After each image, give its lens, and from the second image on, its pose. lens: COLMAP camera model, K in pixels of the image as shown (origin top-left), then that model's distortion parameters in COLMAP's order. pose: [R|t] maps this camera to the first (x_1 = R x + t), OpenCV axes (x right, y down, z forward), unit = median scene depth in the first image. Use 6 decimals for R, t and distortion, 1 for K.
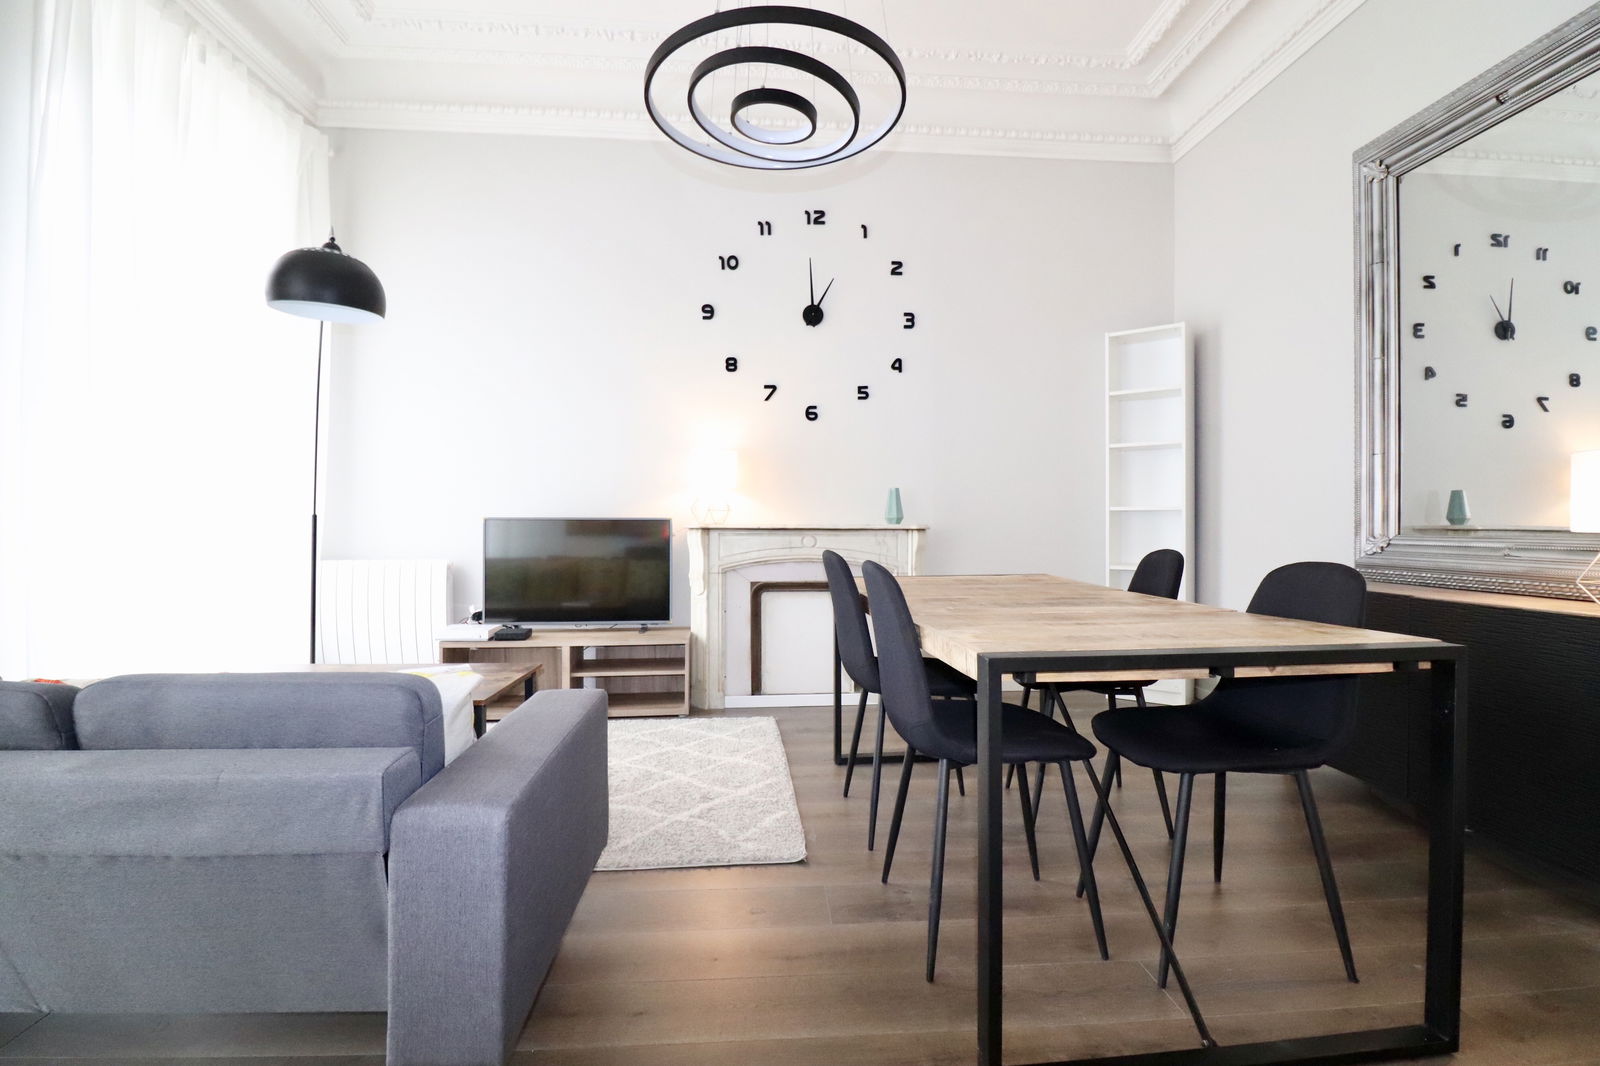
lens RADIAL K [[737.6, 0, 794.3], [0, 737.6, 526.1], [0, 0, 1]] dist [-0.022847, -0.002652]
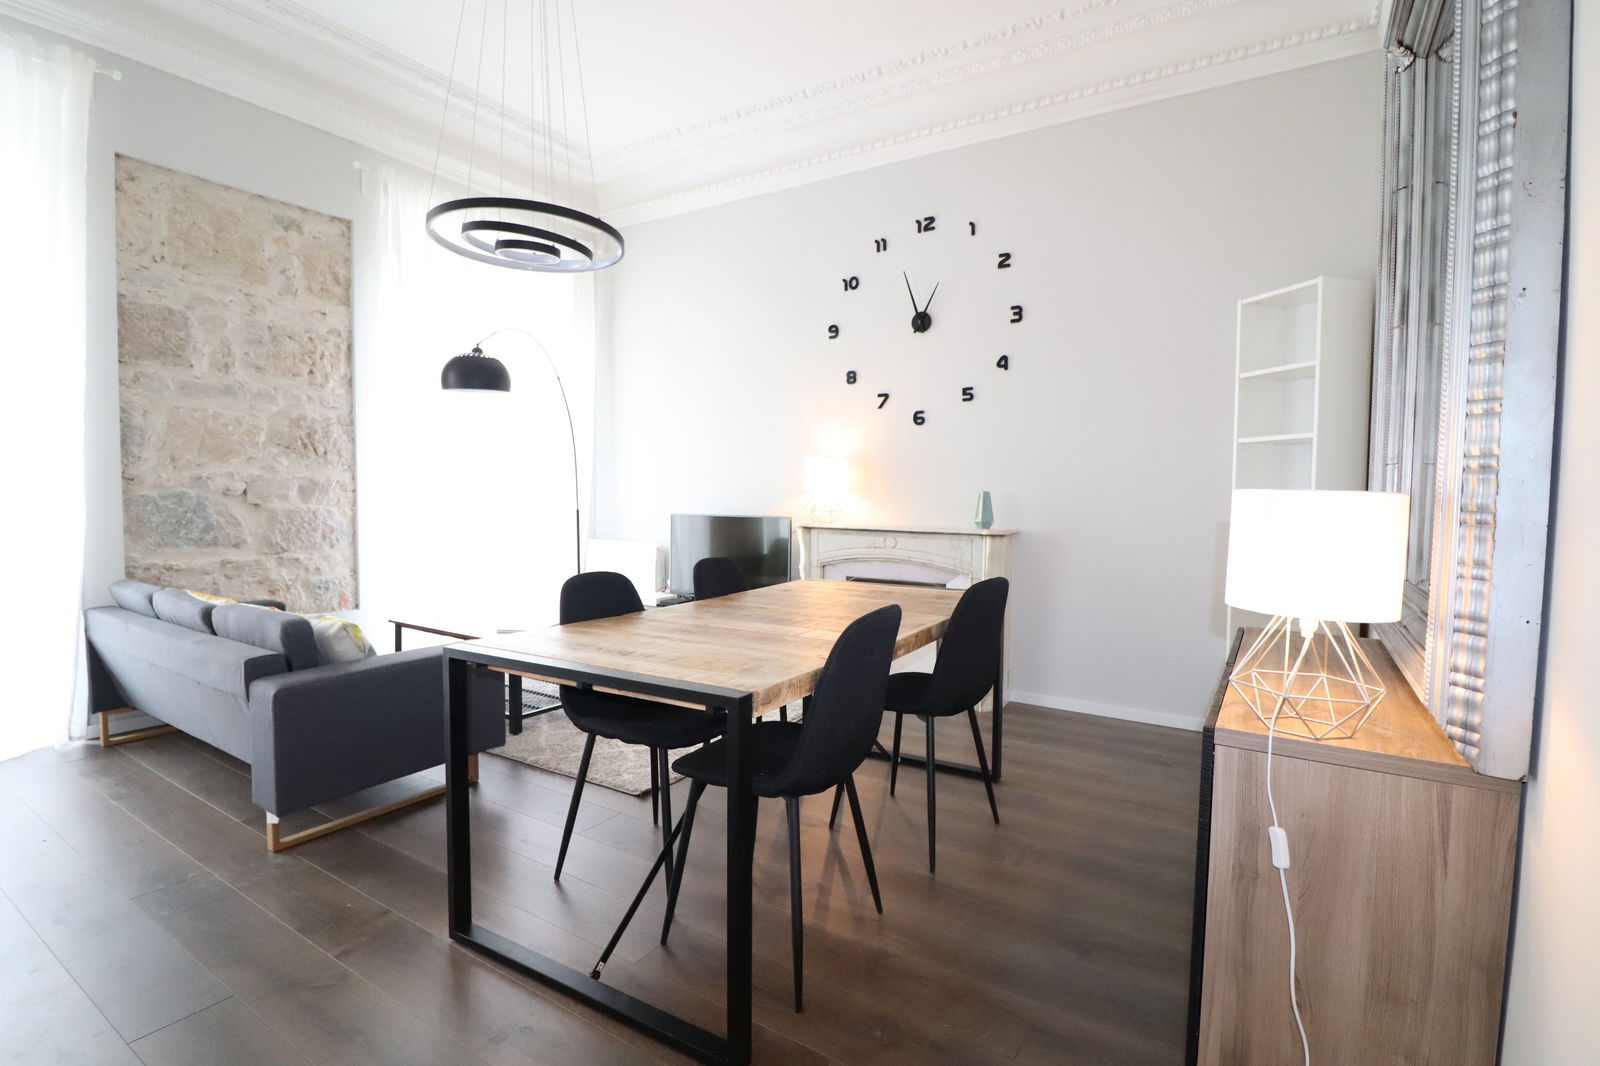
lens RADIAL K [[737.6, 0, 800.7], [0, 737.6, 530.7], [0, 0, 1]] dist [-0.022847, -0.002652]
pose [[0.808283, 0.036057, -0.587690, 0.505097], [-0.010495, 0.998847, 0.046849, -0.041853], [0.588701, -0.031700, 0.807729, 0.061137]]
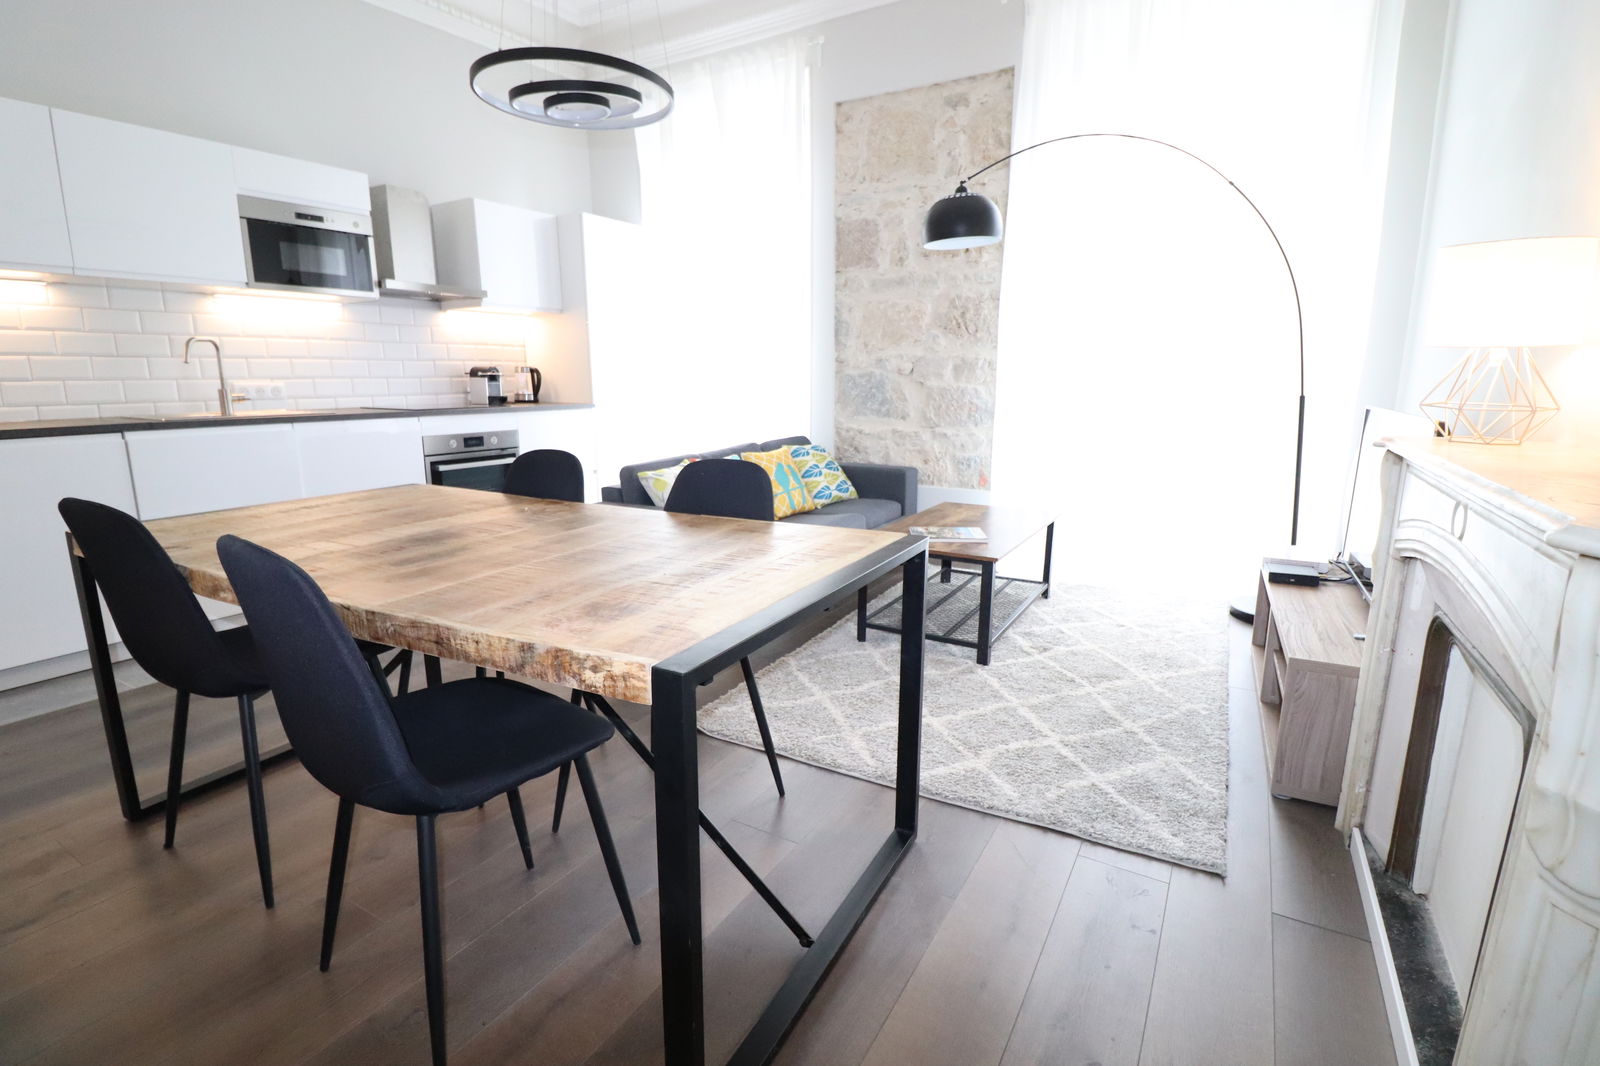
lens RADIAL K [[737.6, 0, 804.1], [0, 737.6, 546.4], [0, 0, 1]] dist [-0.022847, -0.002652]
pose [[-0.554562, 0.183764, -0.811598, 0.399286], [-0.002206, 0.974984, 0.222266, -0.029377], [0.832139, 0.125050, -0.540284, 0.879468]]
